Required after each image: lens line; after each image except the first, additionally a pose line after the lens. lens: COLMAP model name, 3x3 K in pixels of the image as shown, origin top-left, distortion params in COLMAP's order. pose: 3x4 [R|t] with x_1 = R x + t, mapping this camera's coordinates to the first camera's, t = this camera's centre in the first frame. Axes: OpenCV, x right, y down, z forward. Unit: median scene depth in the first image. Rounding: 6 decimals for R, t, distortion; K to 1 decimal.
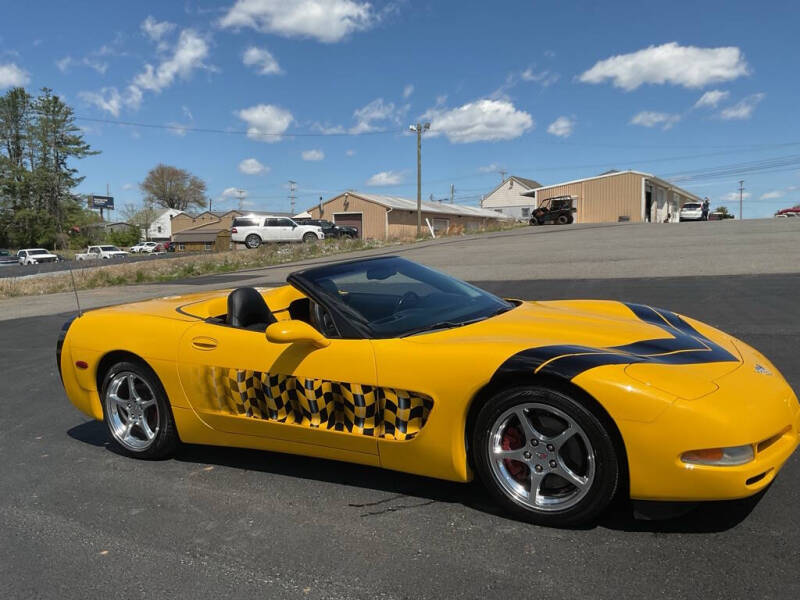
lens RADIAL K [[658.8, 0, 400.0], [0, 658.8, 302.5], [0, 0, 1]] dist [0.089125, -0.152715]
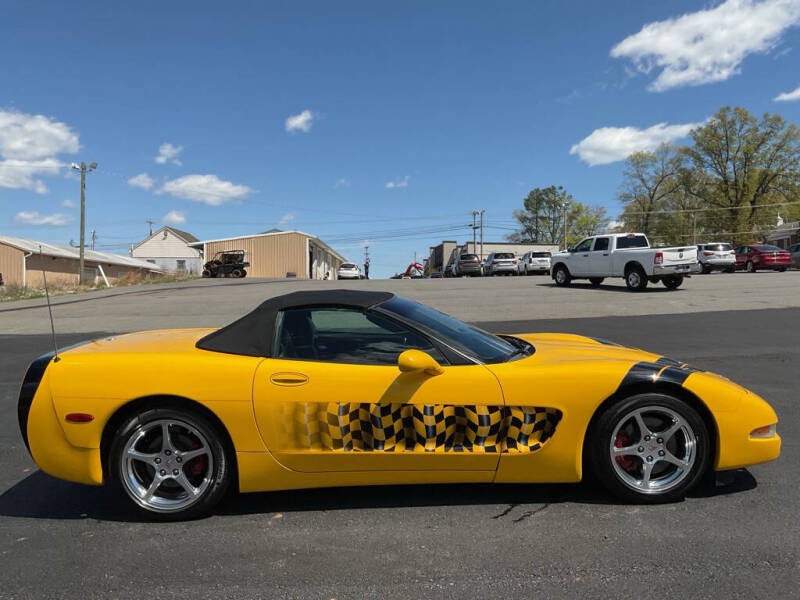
lens RADIAL K [[658.8, 0, 402.4], [0, 658.8, 297.0], [0, 0, 1]] dist [0.089125, -0.152715]
pose [[0.864037, 0.019893, 0.503034, -0.063267], [0.025591, 0.996192, -0.083351, 0.002743], [-0.502777, 0.084891, 0.860238, 0.008965]]
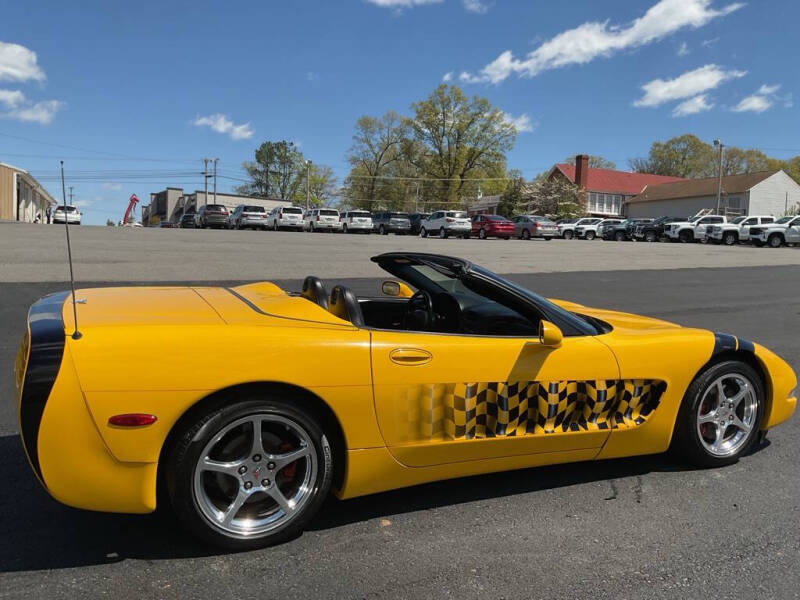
lens RADIAL K [[658.8, 0, 398.8], [0, 658.8, 301.4], [0, 0, 1]] dist [0.089125, -0.152715]
pose [[0.587106, -0.010770, 0.809438, -0.091968], [0.018992, 0.999820, -0.000472, -0.000236], [-0.809287, 0.015650, 0.587205, 0.055773]]
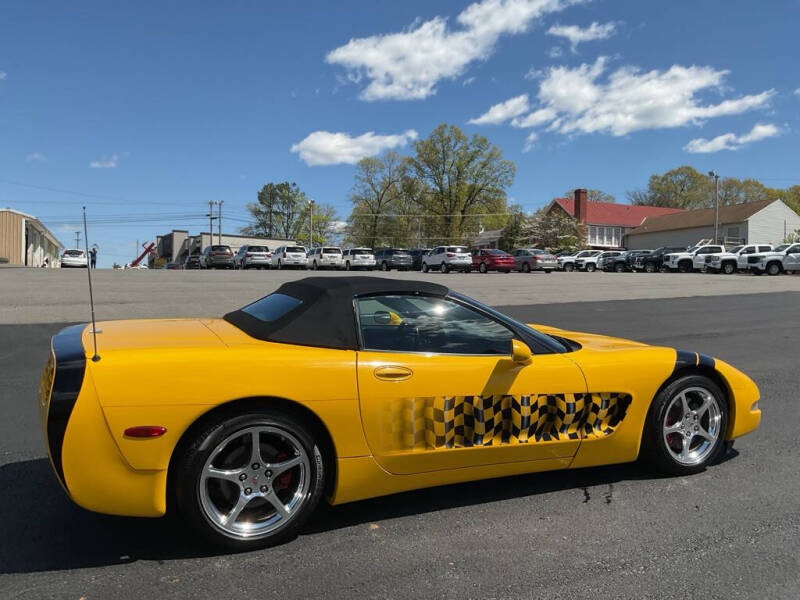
lens RADIAL K [[658.8, 0, 399.7], [0, 658.8, 299.0], [0, 0, 1]] dist [0.089125, -0.152715]
pose [[0.592235, 0.023655, 0.805418, -0.097750], [0.040434, 0.997437, -0.059027, 0.001634], [-0.804750, 0.067524, 0.589761, 0.048041]]
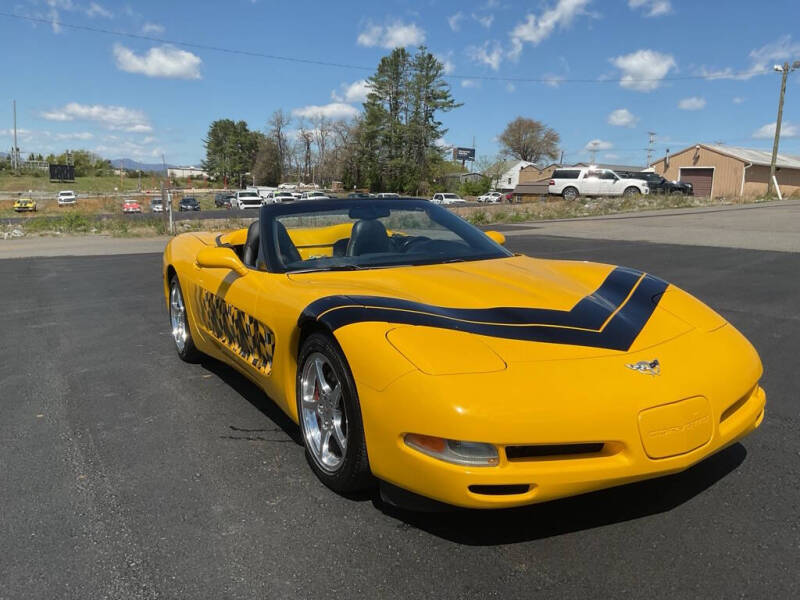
lens RADIAL K [[658.8, 0, 401.1], [0, 658.8, 313.2], [0, 0, 1]] dist [0.089125, -0.152715]
pose [[0.867295, 0.133099, -0.479670, 0.053797], [-0.092716, 0.989922, 0.107043, -0.000708], [0.489083, -0.048365, 0.870895, 0.019705]]
